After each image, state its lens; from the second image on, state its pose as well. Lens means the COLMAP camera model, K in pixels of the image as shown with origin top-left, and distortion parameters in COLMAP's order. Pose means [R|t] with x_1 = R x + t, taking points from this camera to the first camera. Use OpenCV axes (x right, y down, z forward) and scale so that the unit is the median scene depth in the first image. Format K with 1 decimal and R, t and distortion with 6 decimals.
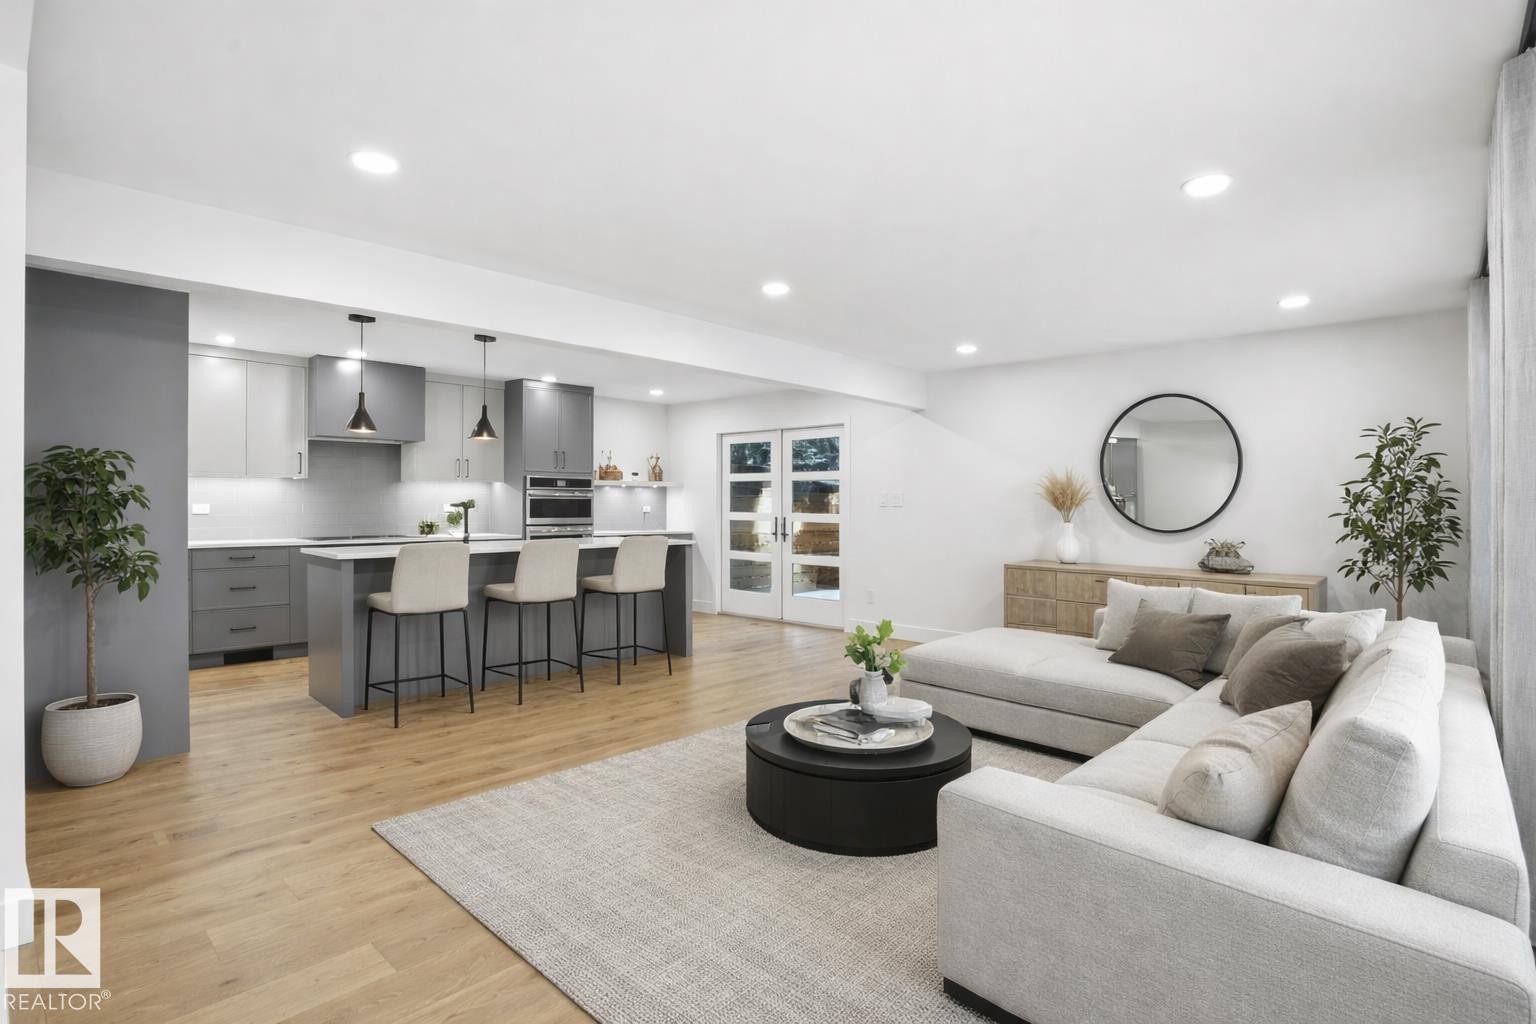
lens RADIAL K [[756.1, 0, 768.0], [0, 756.1, 512.0], [0, 0, 1]] dist [-0.000393, 0.000736]
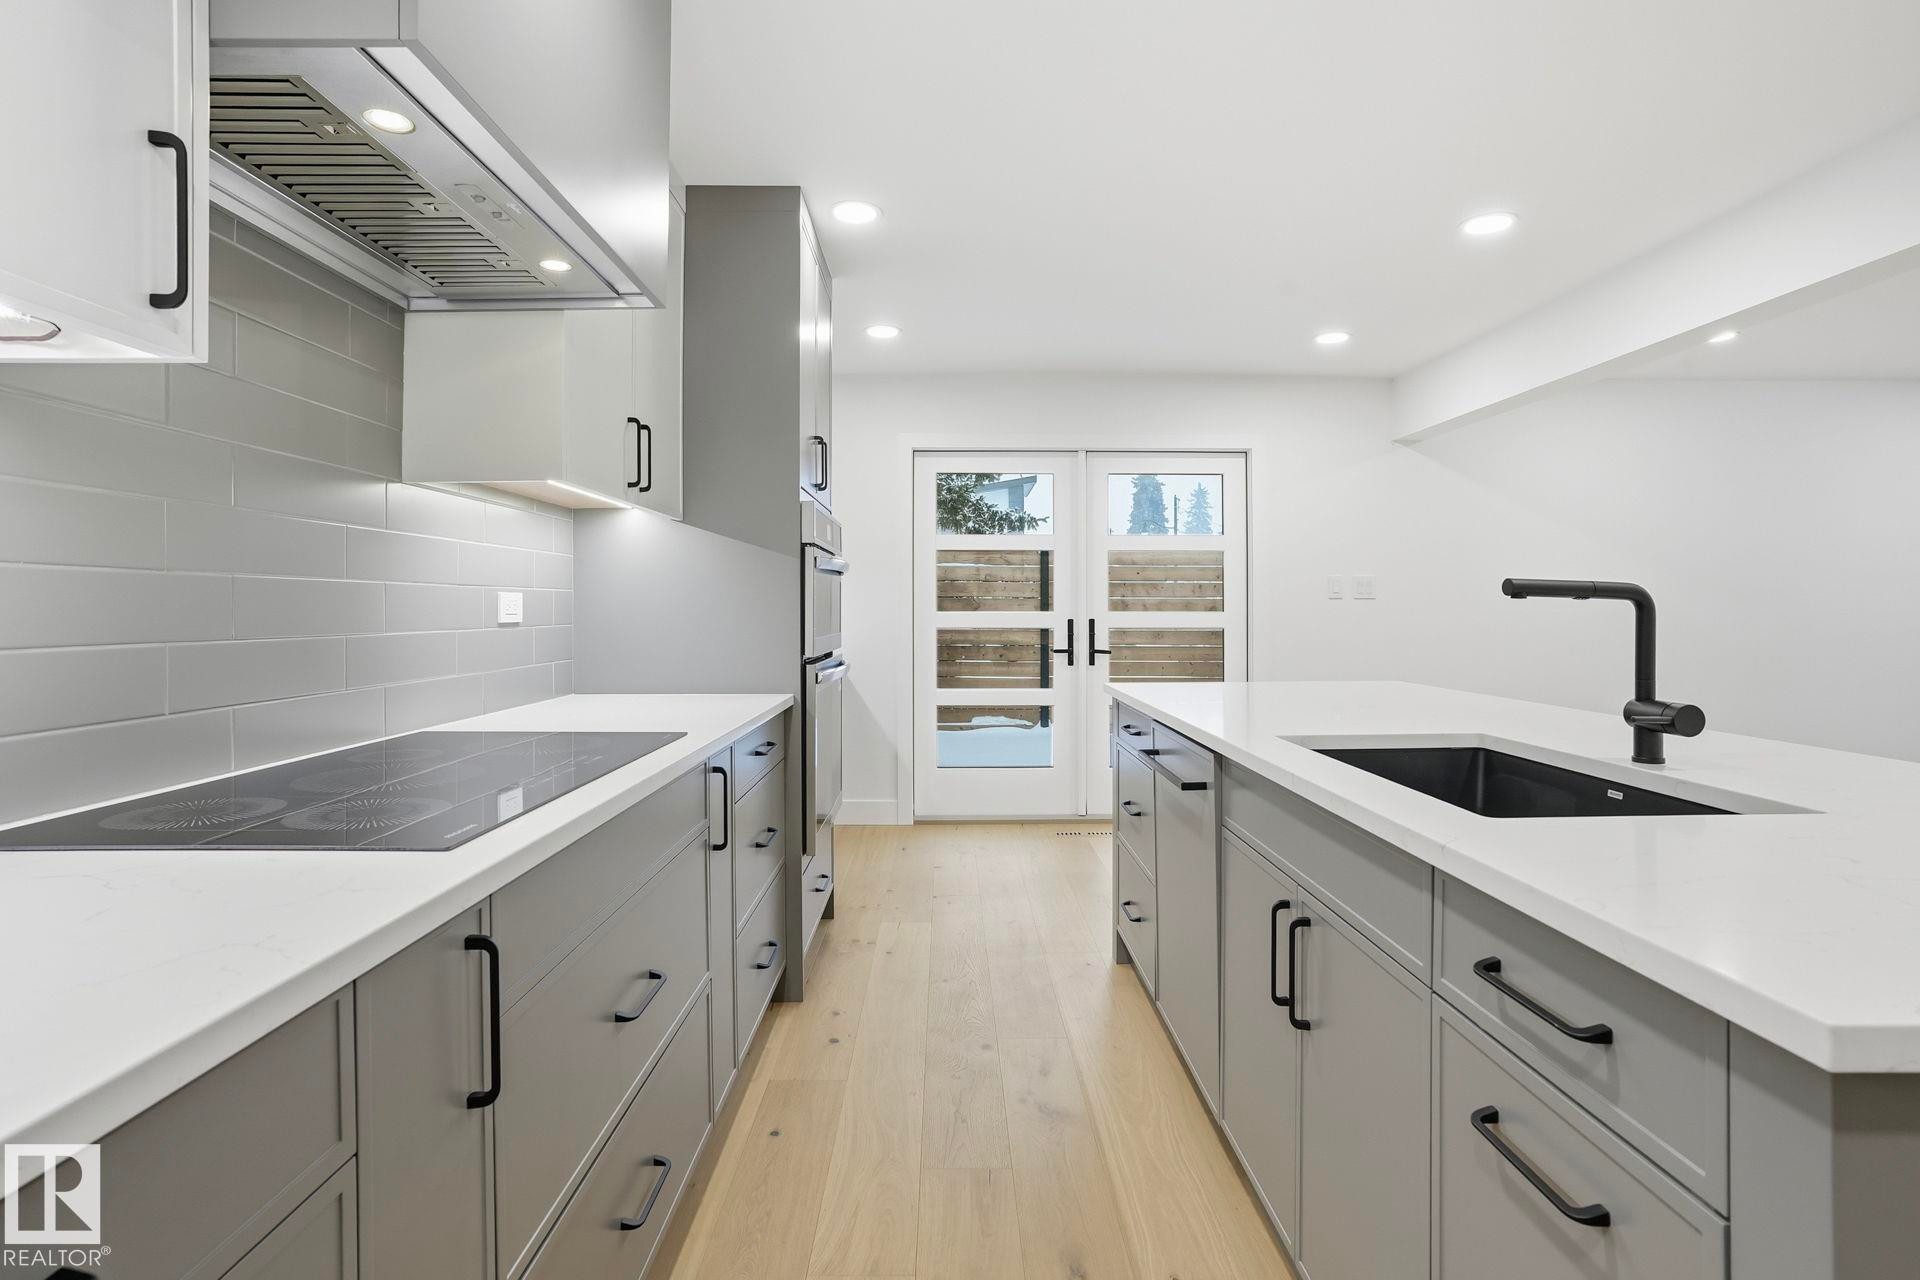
lens RADIAL K [[945.2, 0, 960.0], [0, 945.2, 640.0], [0, 0, 1]] dist [-0.000393, 0.000736]
pose [[0.717150, -0.021074, 0.696600, -0.513743], [0.007011, 0.999710, 0.023025, 0.006320], [-0.696883, -0.011629, 0.717090, 0.586742]]
